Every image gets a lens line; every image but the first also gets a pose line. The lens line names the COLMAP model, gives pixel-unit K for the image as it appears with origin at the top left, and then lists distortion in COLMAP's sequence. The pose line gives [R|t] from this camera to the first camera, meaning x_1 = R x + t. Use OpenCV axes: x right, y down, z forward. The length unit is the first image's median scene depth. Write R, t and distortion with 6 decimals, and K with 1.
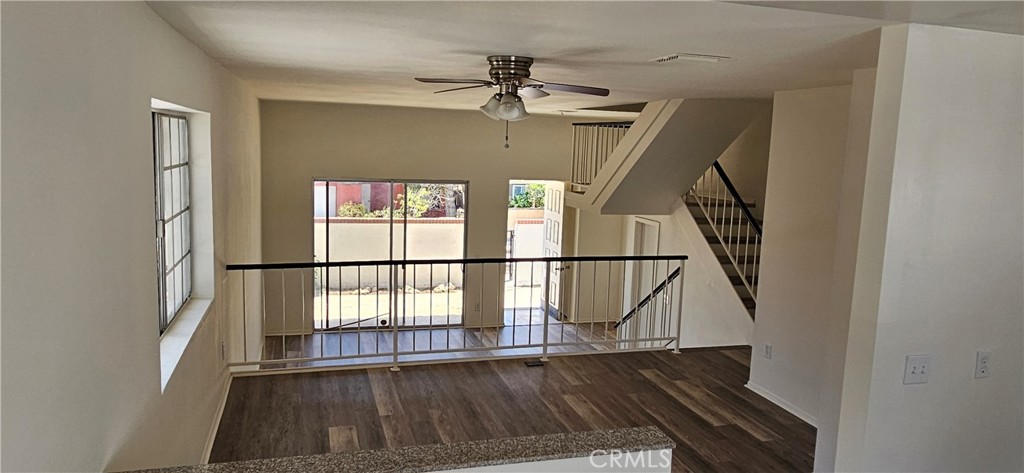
lens RADIAL K [[694.5, 0, 512.0], [0, 694.5, 236.5], [0, 0, 1]] dist [-0.001448, -0.000424]
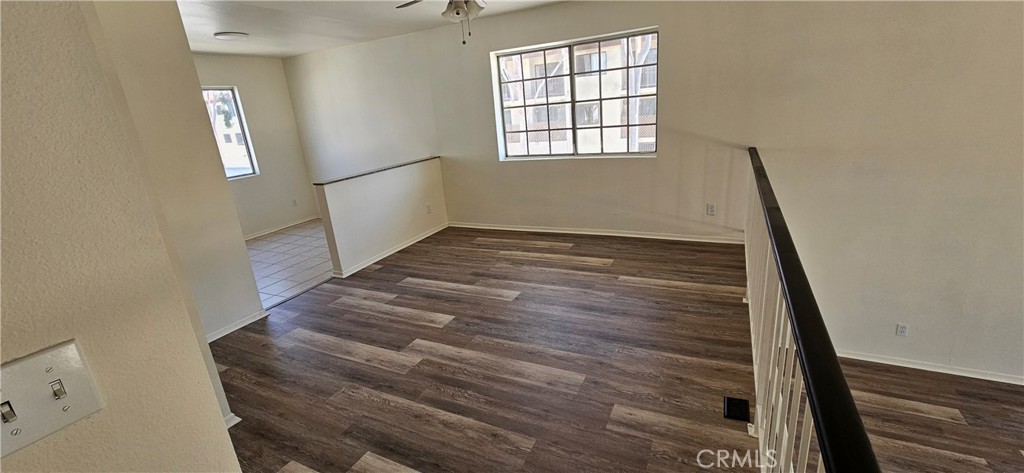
lens RADIAL K [[418.7, 0, 512.0], [0, 418.7, 236.5], [0, 0, 1]] dist [0.002138, 0.000088]
pose [[-0.690100, 0.234087, -0.684810, 0.351668], [-0.039303, 0.932726, 0.358438, -0.050825], [0.722646, 0.274273, -0.634474, 1.078808]]
